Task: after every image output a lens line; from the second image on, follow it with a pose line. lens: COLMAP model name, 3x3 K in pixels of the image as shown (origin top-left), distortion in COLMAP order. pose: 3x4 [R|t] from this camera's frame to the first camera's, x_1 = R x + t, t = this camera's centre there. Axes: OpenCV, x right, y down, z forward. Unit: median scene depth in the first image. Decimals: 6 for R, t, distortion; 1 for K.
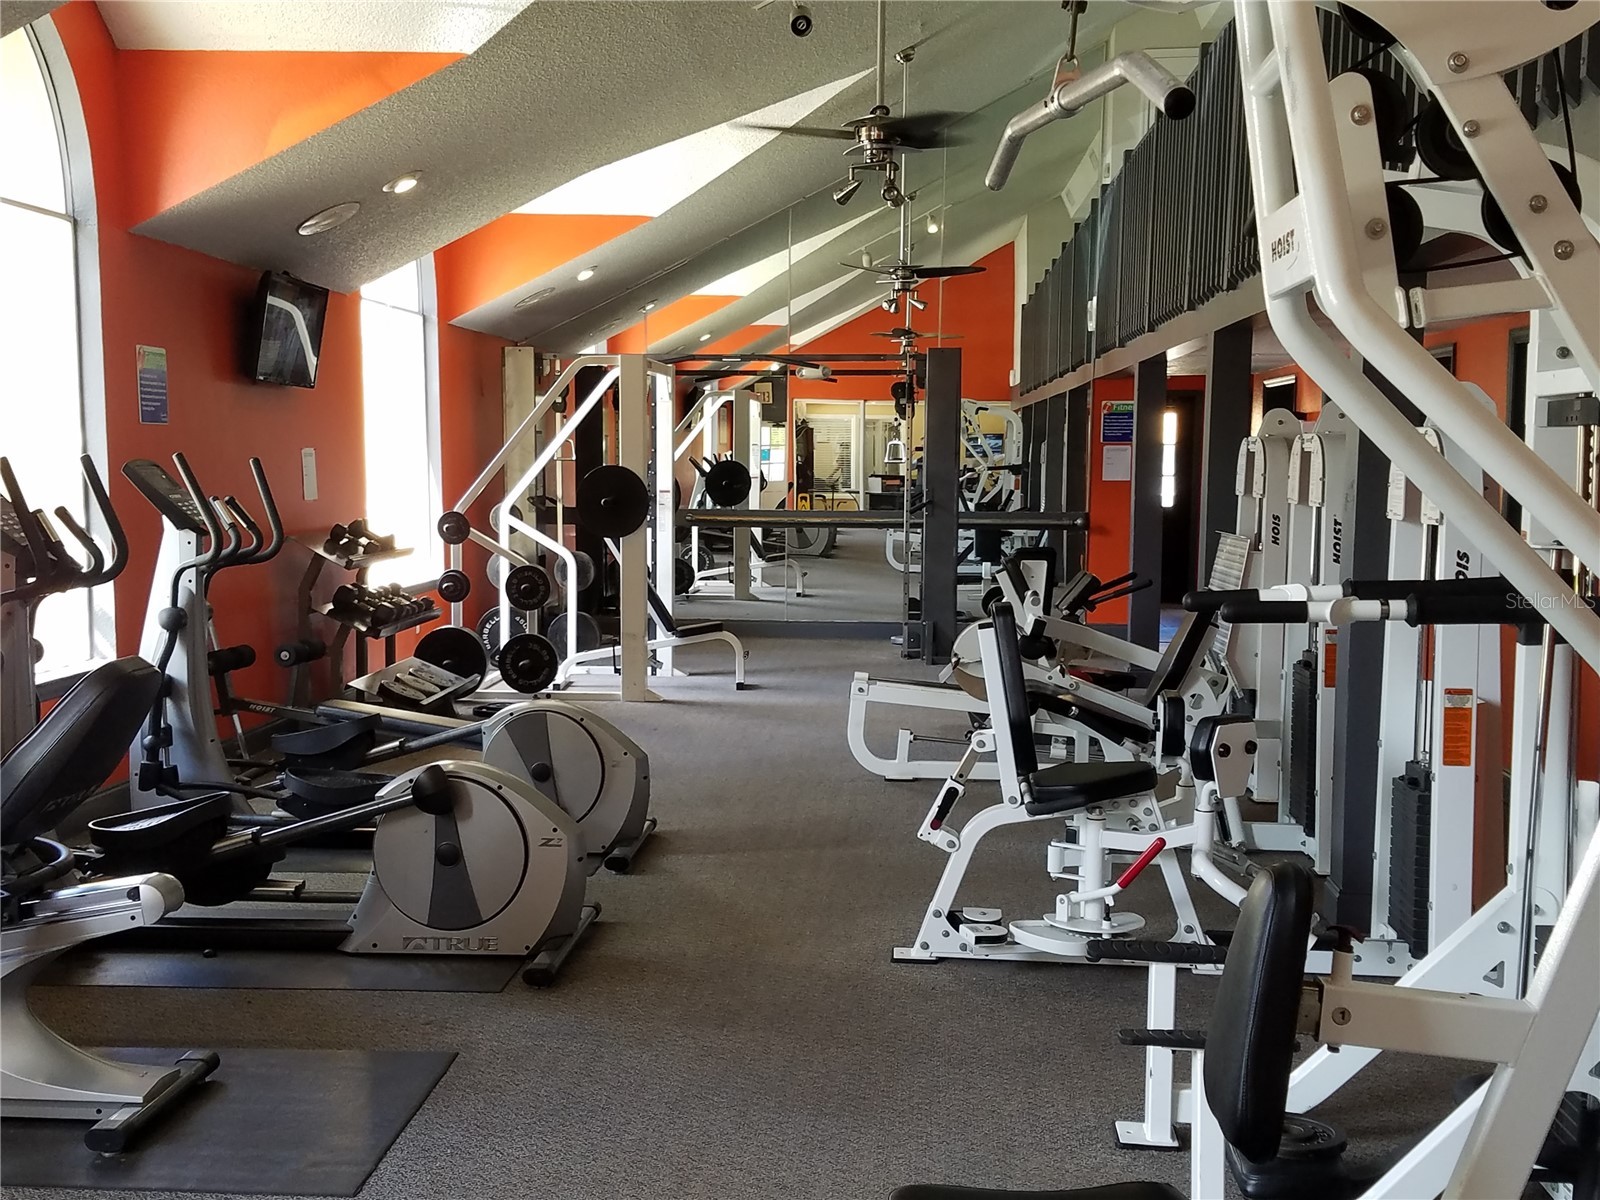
lens RADIAL K [[1956.3, 0, 797.1], [0, 1956.3, 649.0], [0, 0, 1]] dist [0.218484, -0.006534]
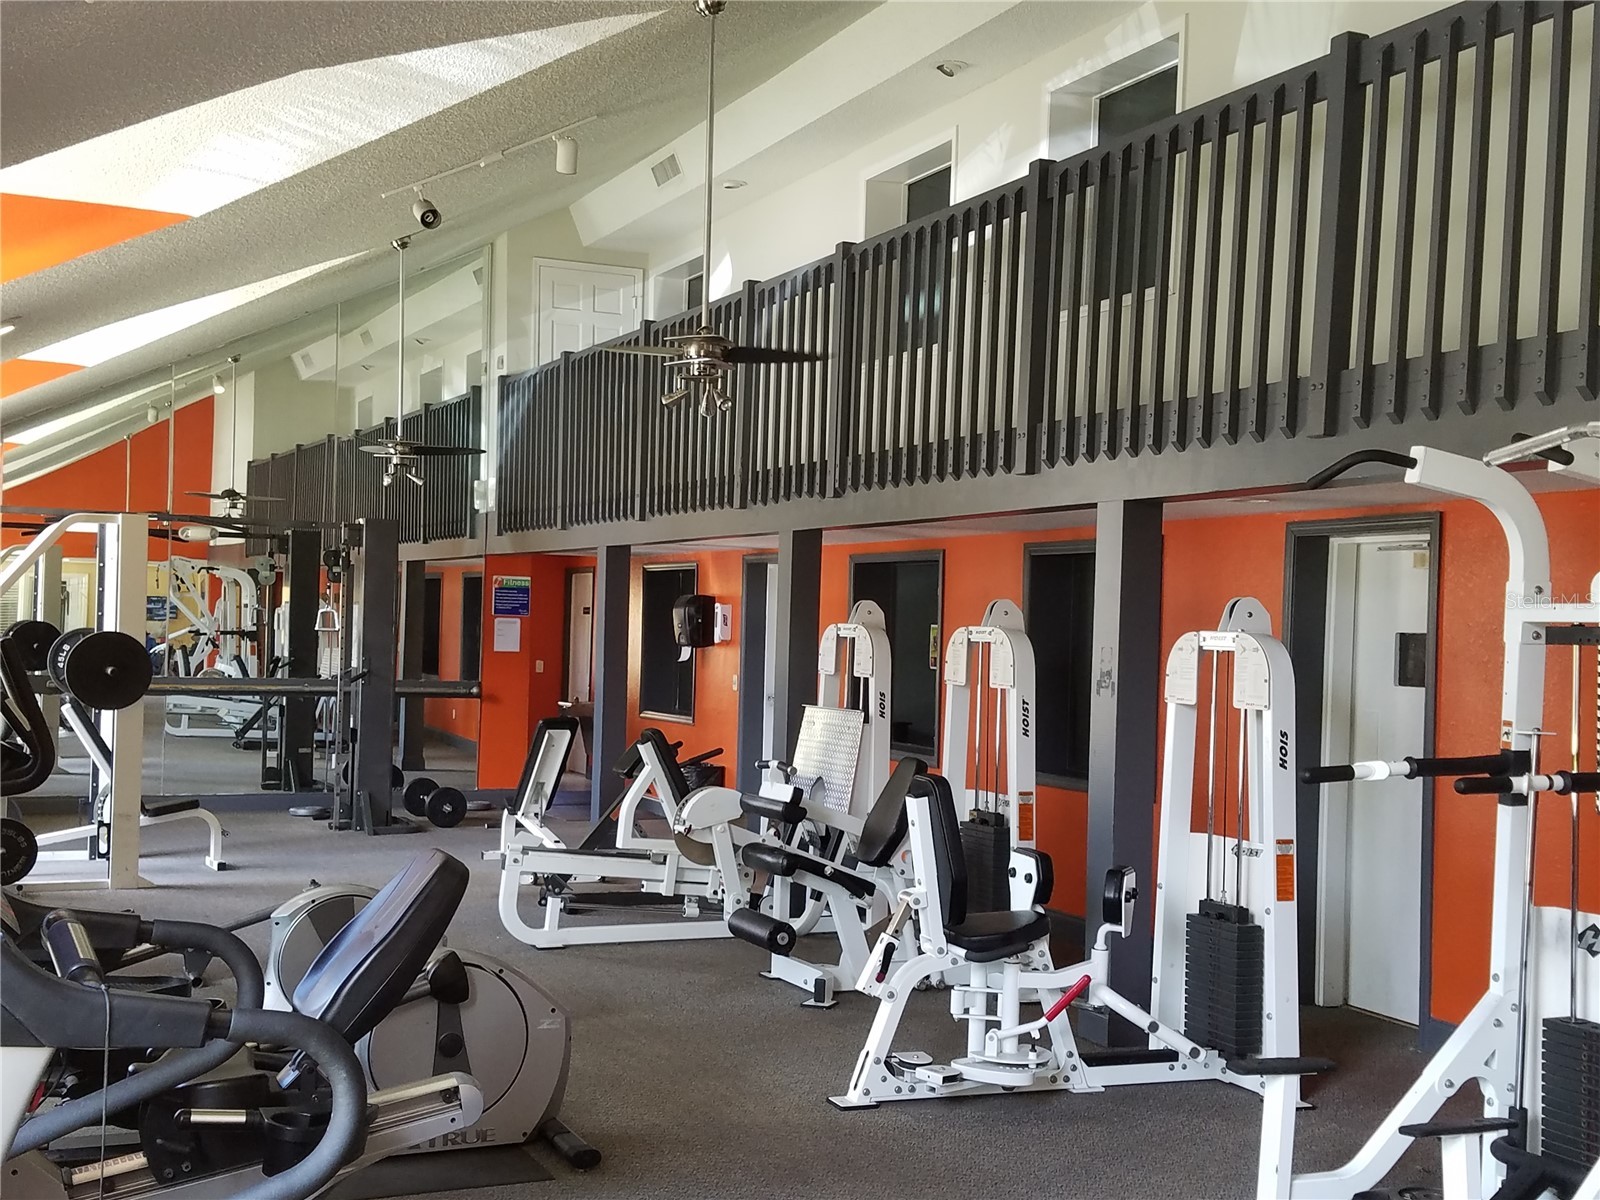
lens RADIAL K [[1956.3, 0, 797.1], [0, 1956.3, 649.0], [0, 0, 1]] dist [0.218484, -0.006534]
pose [[0.870589, 0.013615, 0.491822, -0.511872], [0.025753, 0.996986, -0.073185, -0.015085], [-0.491336, 0.076380, 0.867614, 0.046249]]
